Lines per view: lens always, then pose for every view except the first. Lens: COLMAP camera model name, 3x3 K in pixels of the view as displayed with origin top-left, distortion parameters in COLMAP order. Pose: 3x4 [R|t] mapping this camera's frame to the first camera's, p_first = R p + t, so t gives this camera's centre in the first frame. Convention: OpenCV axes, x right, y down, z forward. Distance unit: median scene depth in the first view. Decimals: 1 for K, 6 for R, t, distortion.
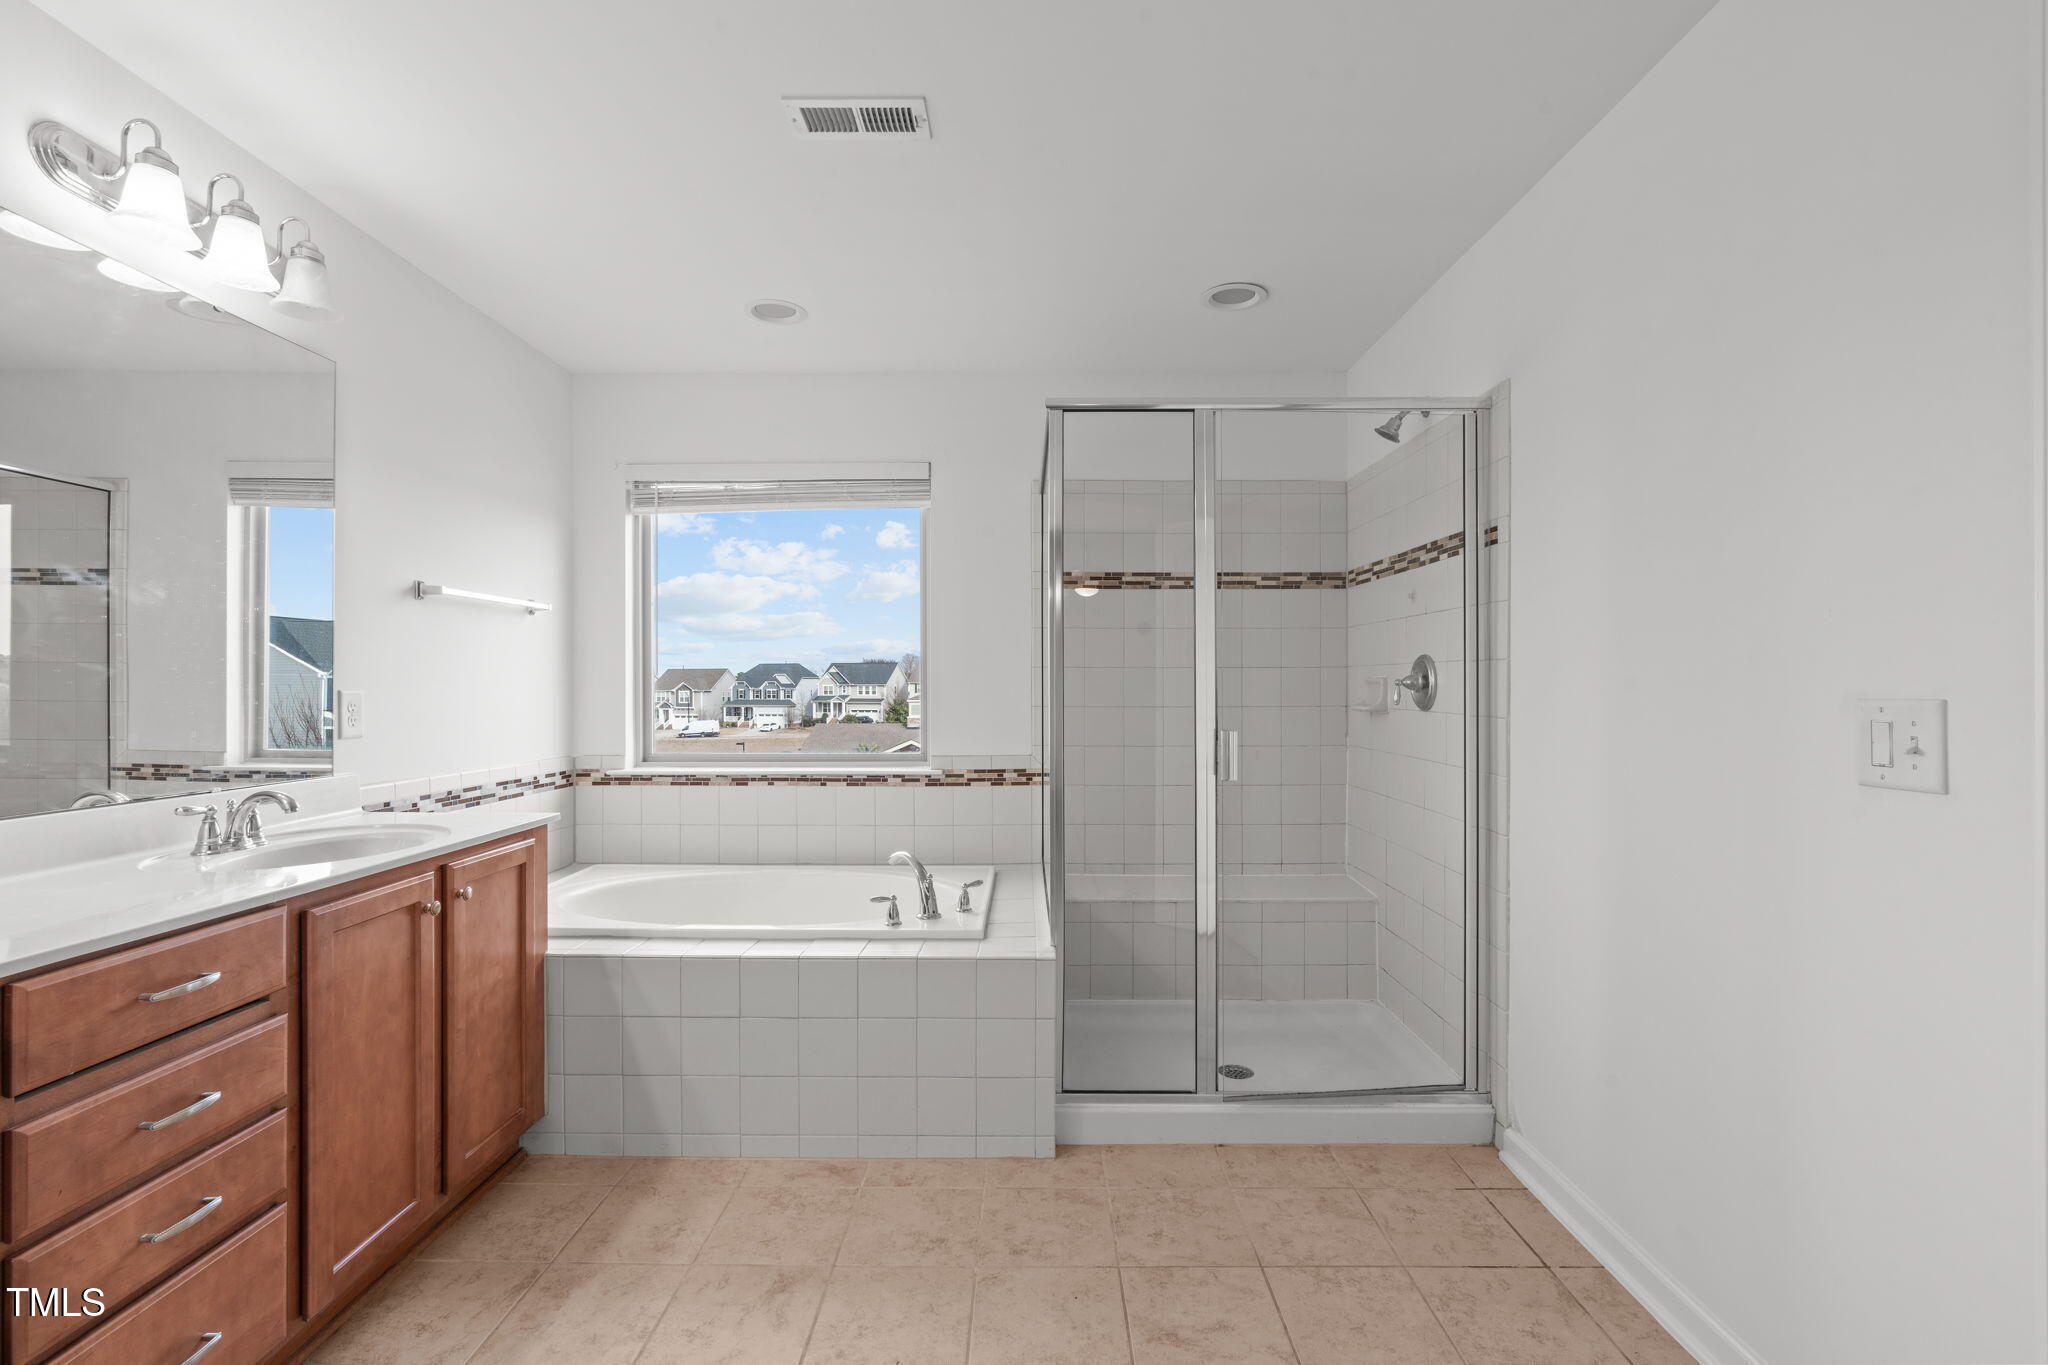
lens RADIAL K [[923.1, 0, 1019.9], [0, 923.1, 685.7], [0, 0, 1]] dist [-0.013074, 0.003427]
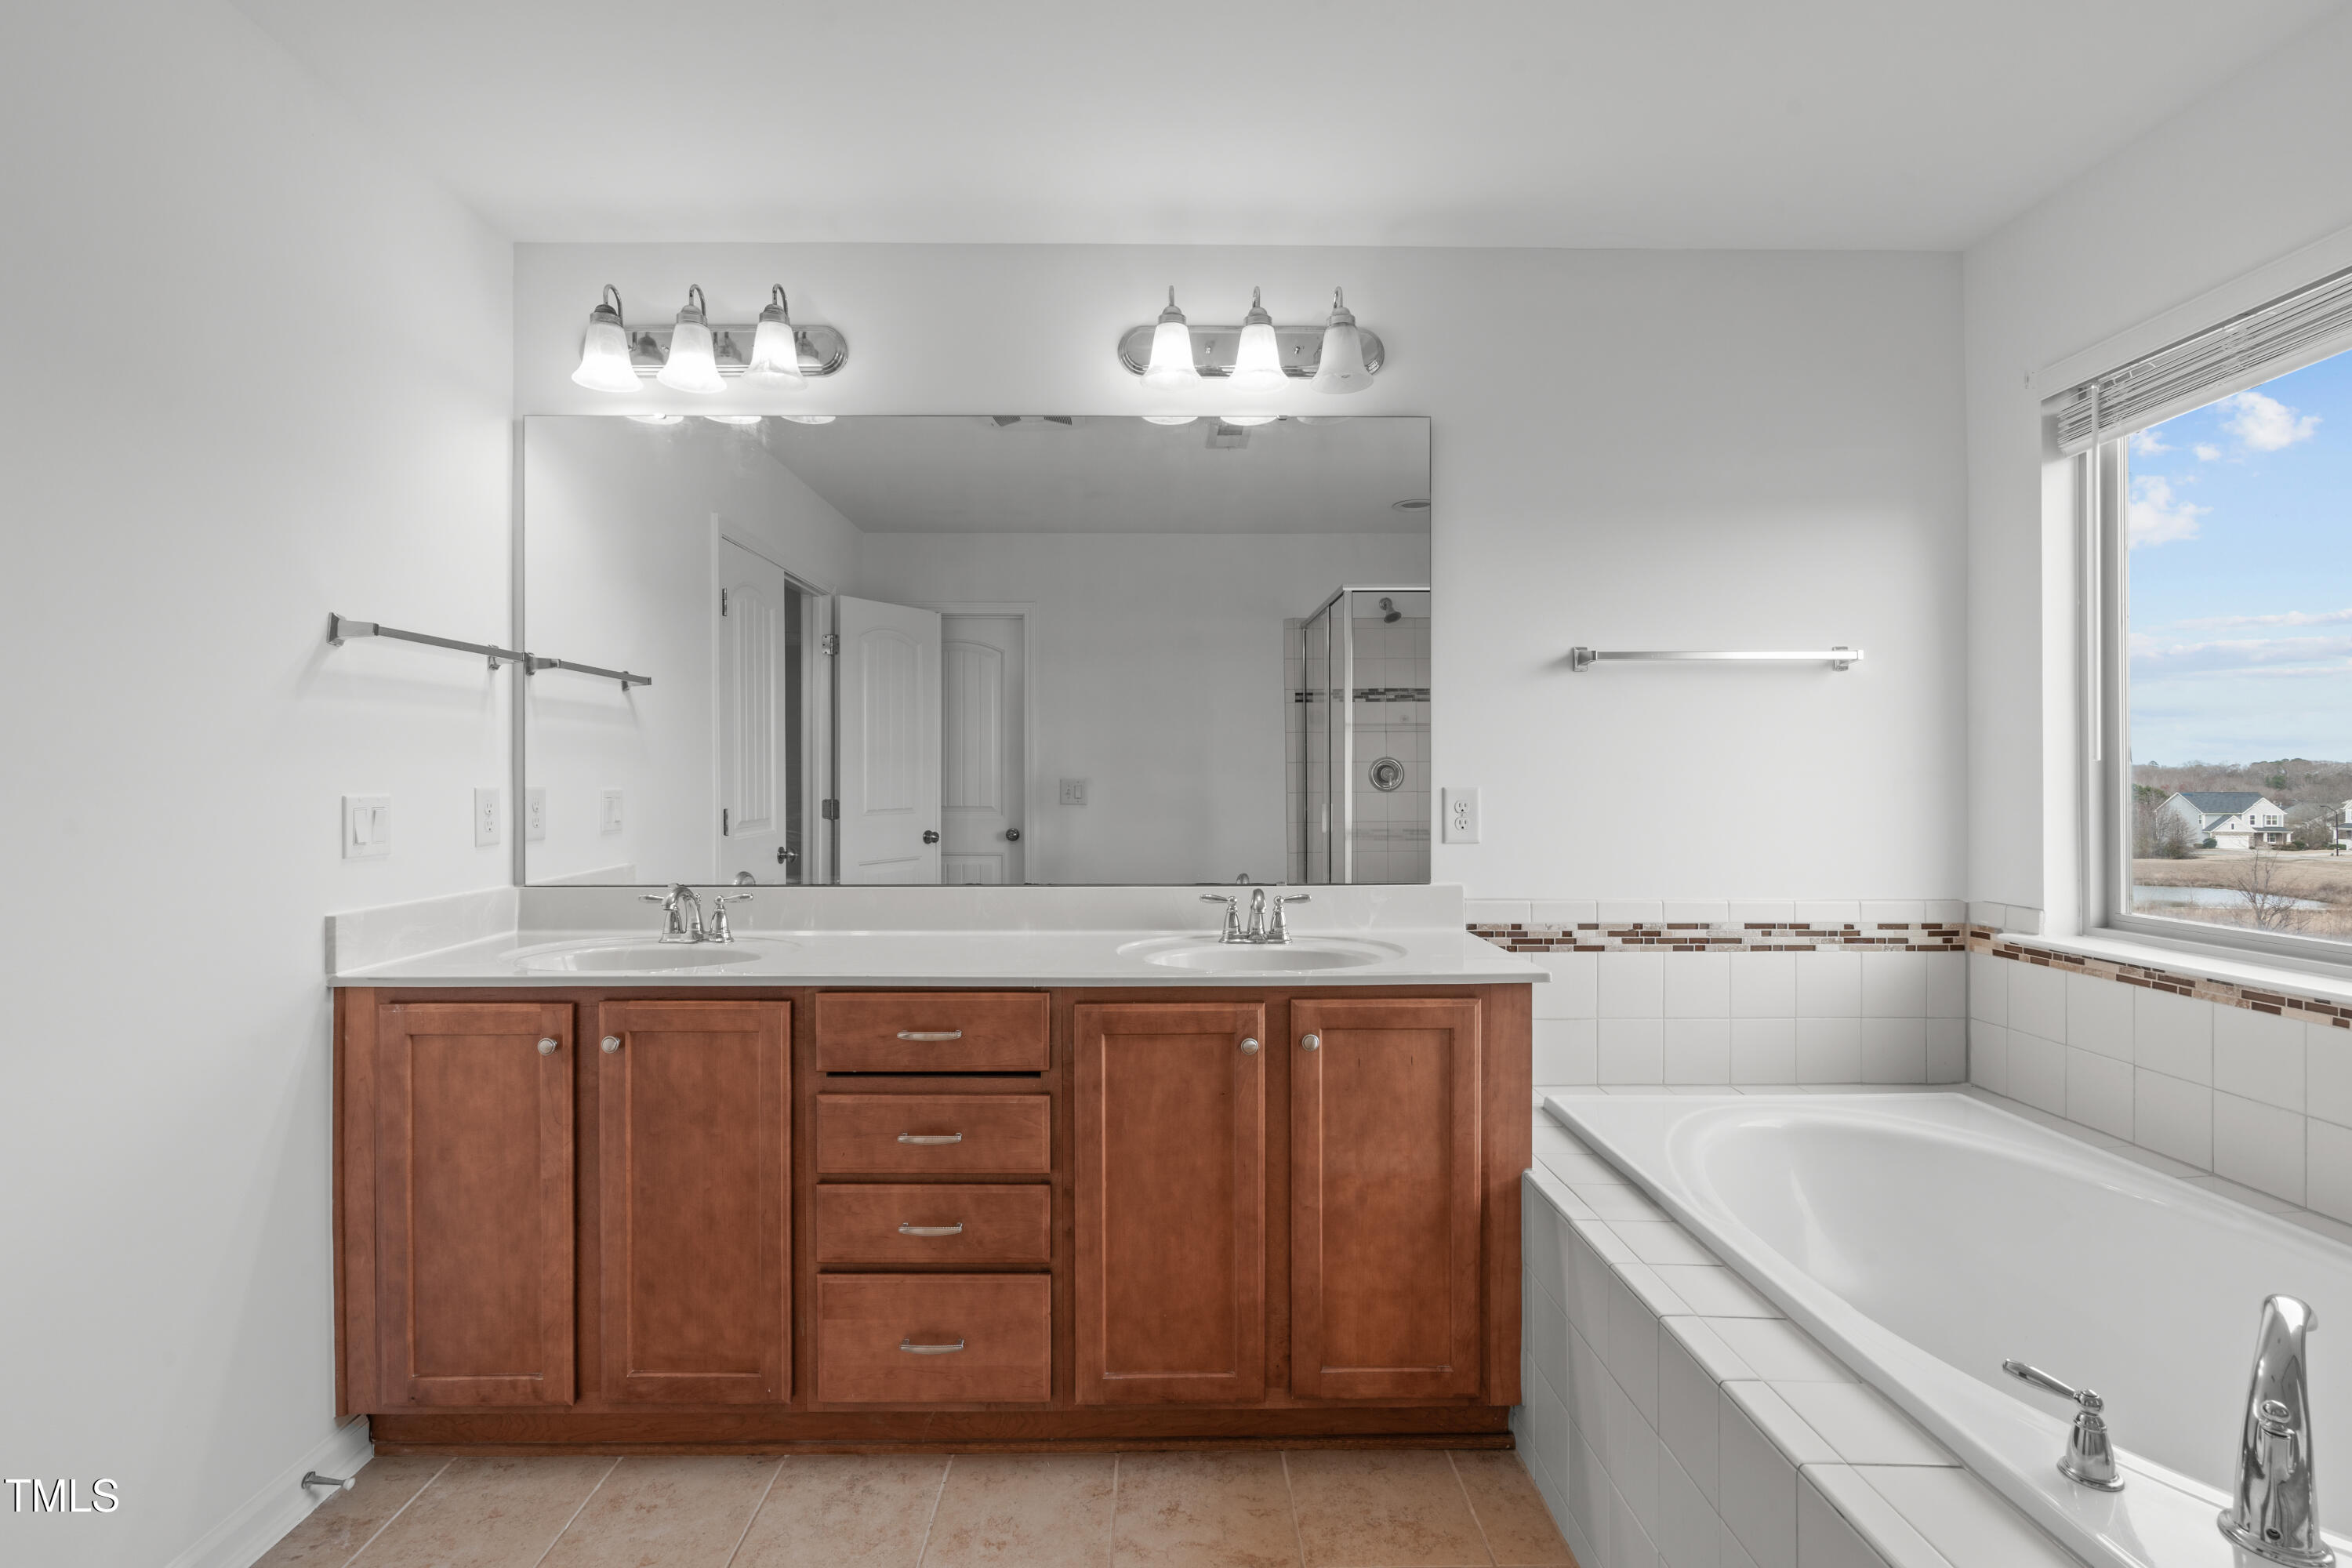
lens RADIAL K [[1079.9, 0, 1174.1], [0, 1079.9, 775.9], [0, 0, 1]] dist [-0.007823, -0.000115]
pose [[0.023454, -0.001681, -0.999724, 0.256991], [0.002326, 0.999996, -0.001627, -0.004529], [0.999722, -0.002288, 0.023458, 0.646001]]
